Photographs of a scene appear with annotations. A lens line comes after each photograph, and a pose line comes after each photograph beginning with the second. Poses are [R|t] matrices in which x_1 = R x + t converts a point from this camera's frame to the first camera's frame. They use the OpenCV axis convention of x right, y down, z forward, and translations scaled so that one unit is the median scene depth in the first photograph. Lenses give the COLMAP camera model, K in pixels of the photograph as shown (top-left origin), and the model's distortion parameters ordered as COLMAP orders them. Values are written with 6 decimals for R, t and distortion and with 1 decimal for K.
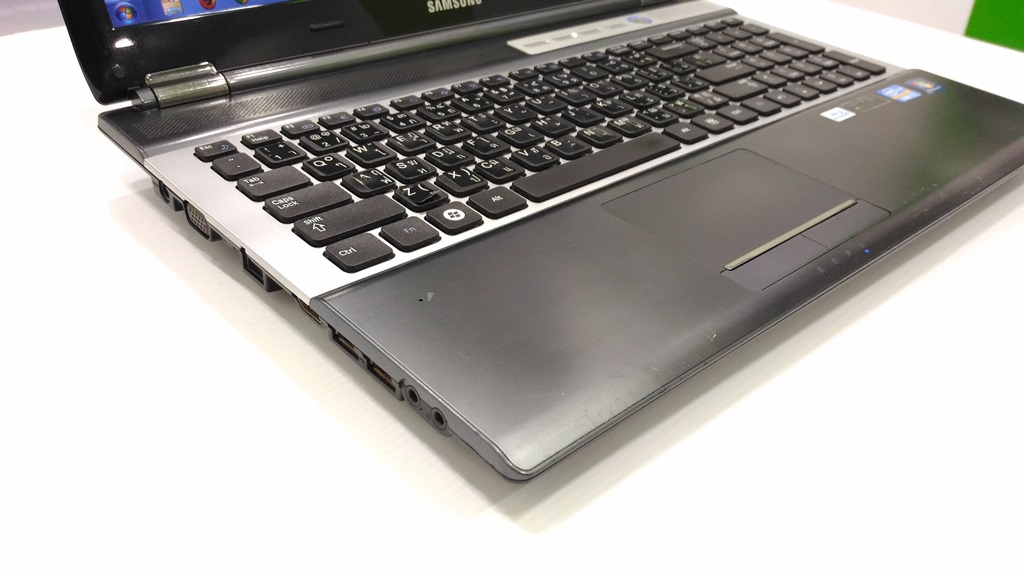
lens RADIAL K [[884.2, 0, 512.0], [0, 884.2, 288.0], [0, 0, 1]] dist [0.106447, -0.284247]
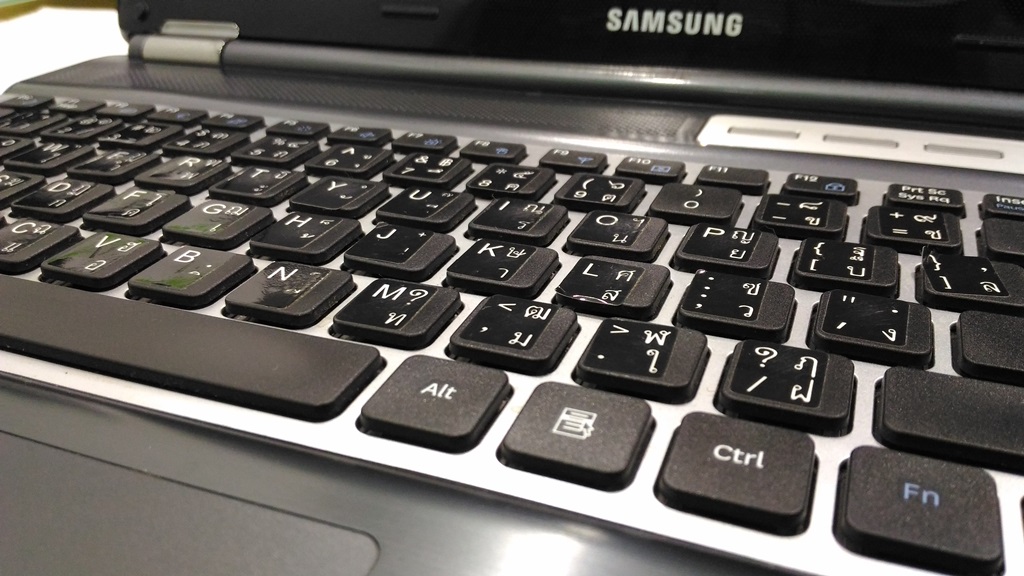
lens RADIAL K [[884.2, 0, 512.0], [0, 884.2, 288.0], [0, 0, 1]] dist [0.106447, -0.284247]
pose [[0.435299, 0.343297, -0.832263, 0.536875], [-0.443865, 0.886115, 0.133355, -0.316862], [0.783261, 0.311364, 0.538103, 1.043019]]
